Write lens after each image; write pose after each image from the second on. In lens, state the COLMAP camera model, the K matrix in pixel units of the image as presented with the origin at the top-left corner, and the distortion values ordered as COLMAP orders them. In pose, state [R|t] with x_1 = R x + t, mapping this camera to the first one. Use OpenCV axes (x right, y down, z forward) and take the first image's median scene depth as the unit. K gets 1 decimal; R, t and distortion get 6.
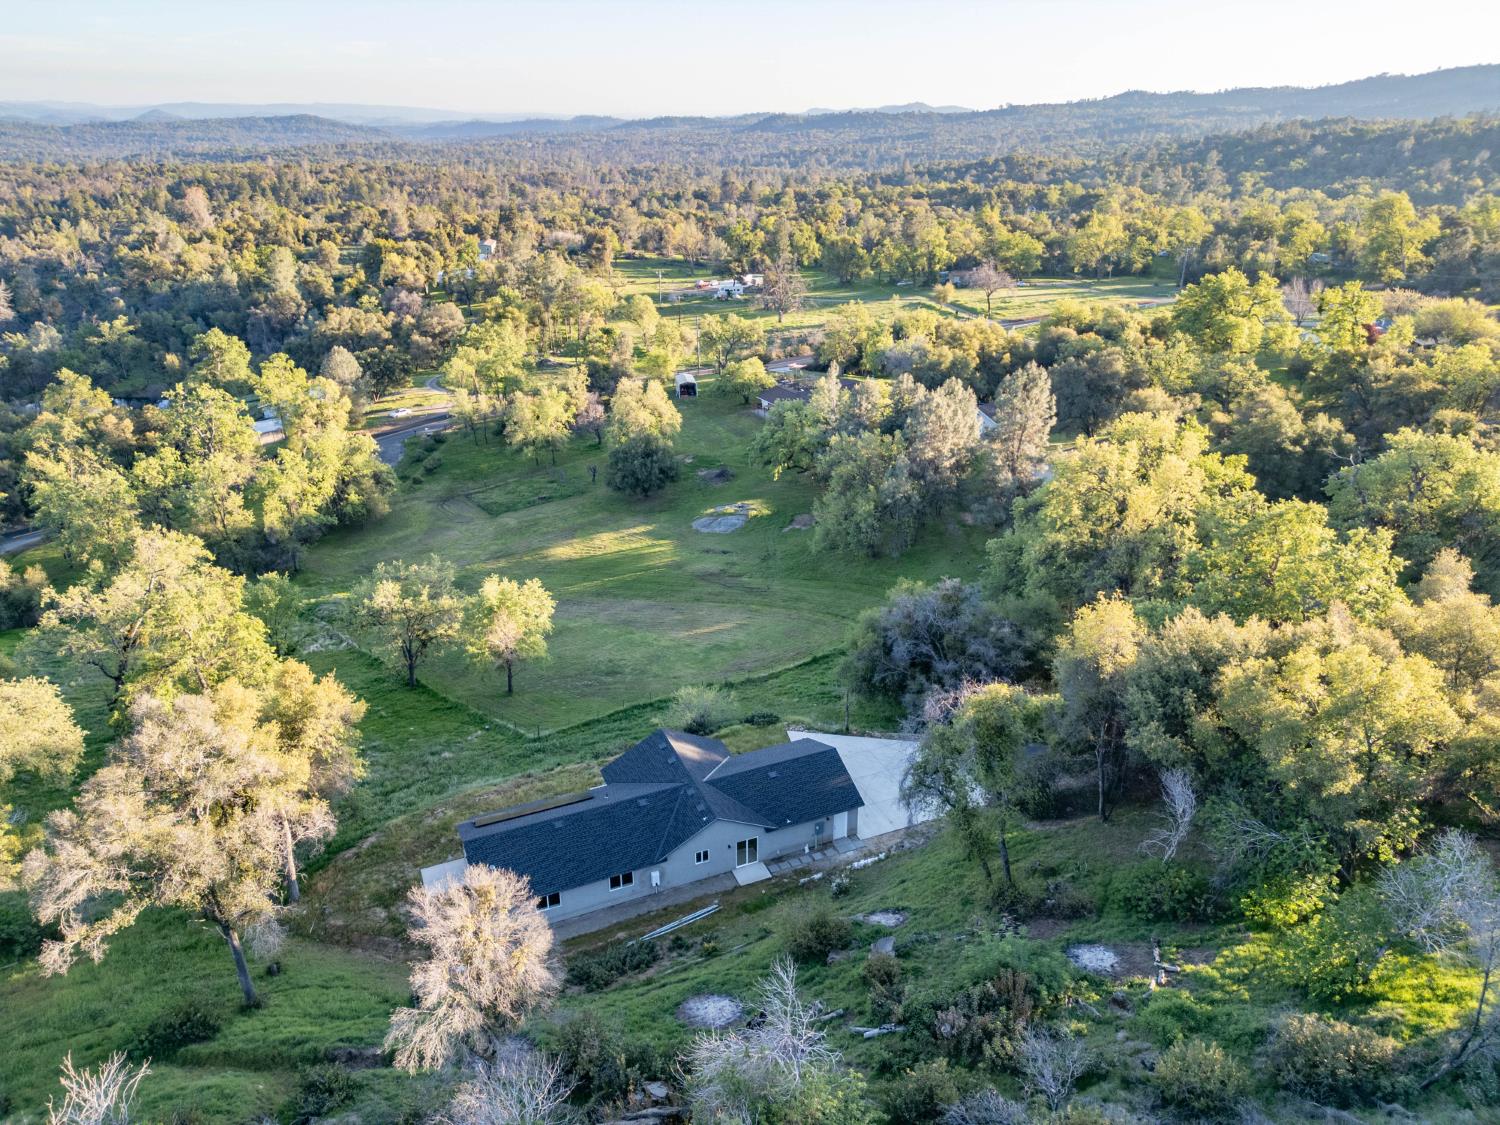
lens RADIAL K [[1047.5, 0, 749.1], [0, 1047.5, 553.0], [0, 0, 1]] dist [0.073024, -0.068939]
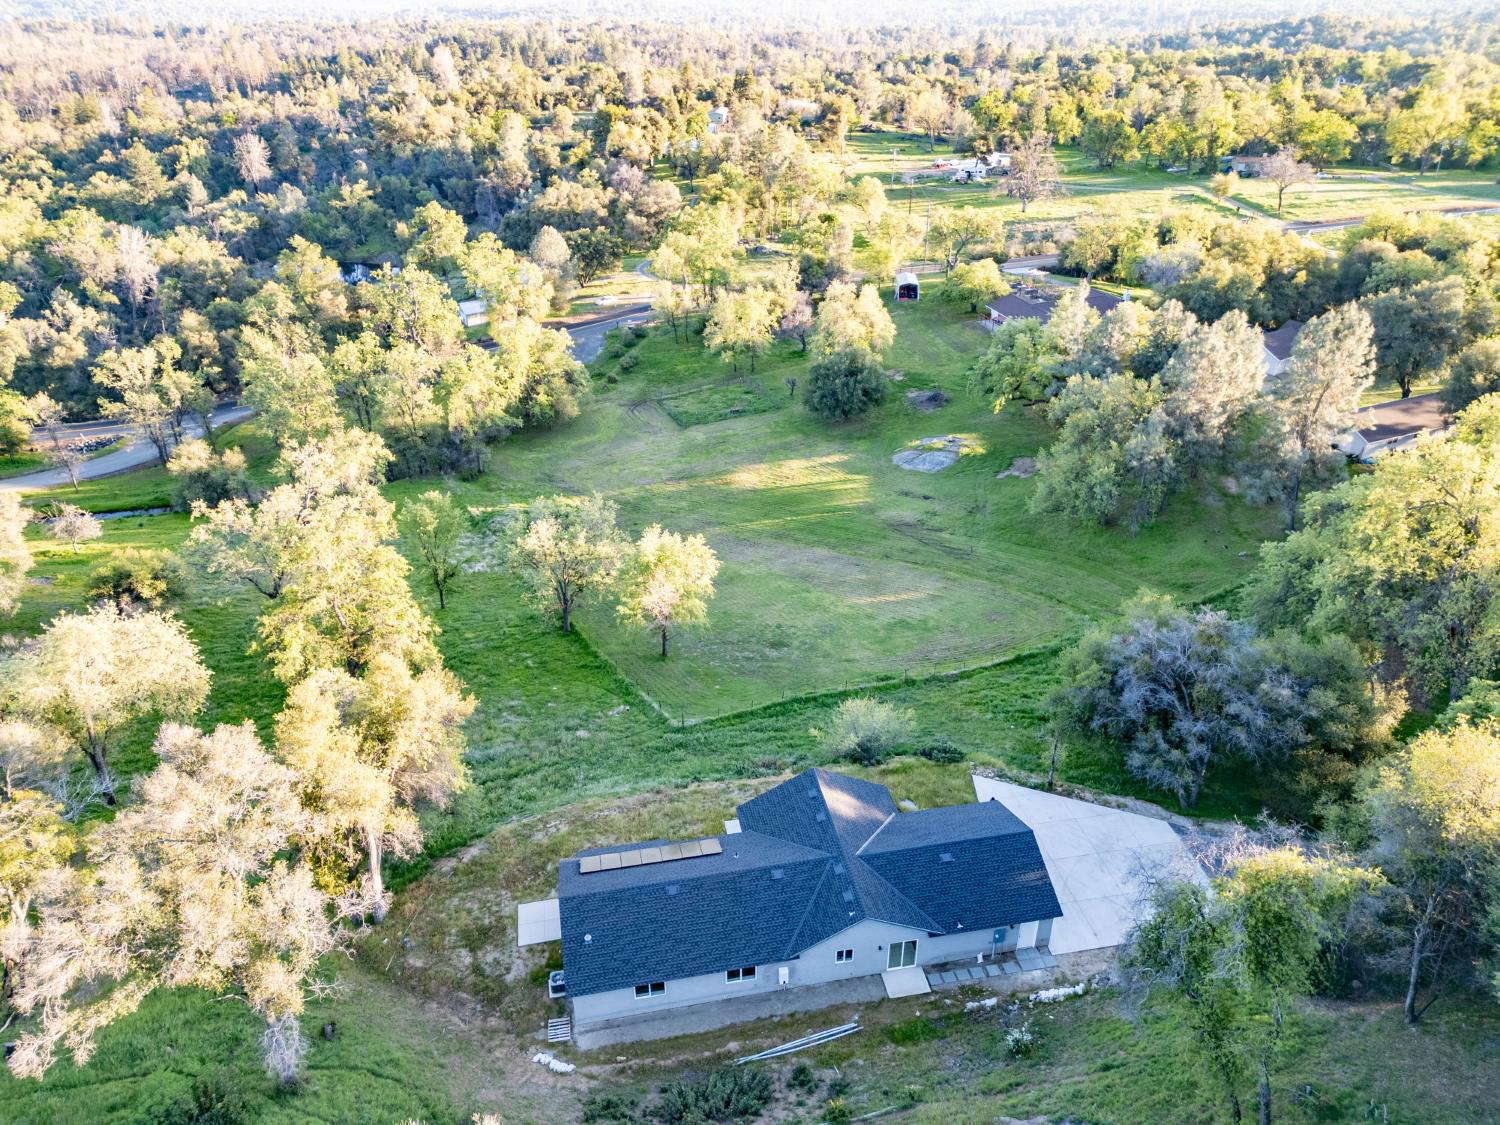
lens RADIAL K [[1047.5, 0, 749.1], [0, 1047.5, 554.1], [0, 0, 1]] dist [0.073024, -0.068939]
pose [[0.976687, 0.103626, -0.187998, 0.001607], [-0.081980, 0.989445, 0.119486, -0.043052], [0.198396, -0.101289, 0.974874, 0.100385]]
